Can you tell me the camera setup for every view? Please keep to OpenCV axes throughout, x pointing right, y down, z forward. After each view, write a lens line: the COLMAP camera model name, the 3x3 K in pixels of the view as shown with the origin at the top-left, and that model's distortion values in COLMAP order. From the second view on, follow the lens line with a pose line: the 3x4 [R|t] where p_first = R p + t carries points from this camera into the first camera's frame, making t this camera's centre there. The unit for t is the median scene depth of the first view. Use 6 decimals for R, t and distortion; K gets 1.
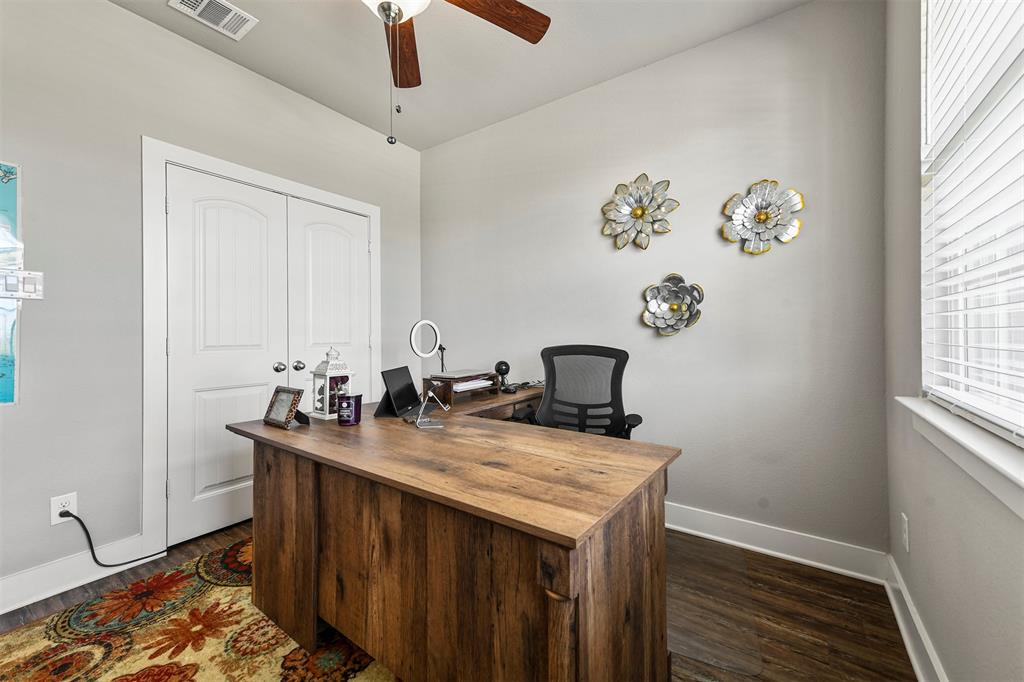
lens RADIAL K [[402.5, 0, 511.4], [0, 402.5, 333.9], [0, 0, 1]] dist [0.014423, -0.000189]
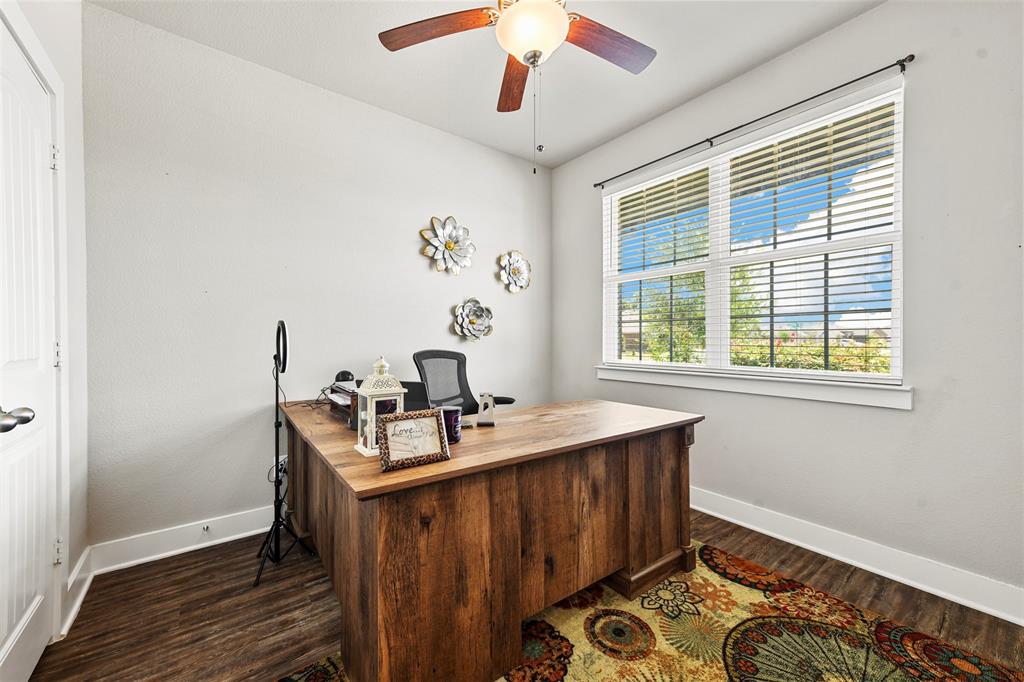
lens RADIAL K [[402.5, 0, 508.0], [0, 402.5, 344.2], [0, 0, 1]] dist [0.014423, -0.000189]
pose [[0.293103, -0.000533, 0.956081, -1.483925], [-0.006009, 0.999979, 0.002399, 0.014676], [-0.956062, -0.006448, 0.293094, 0.774596]]
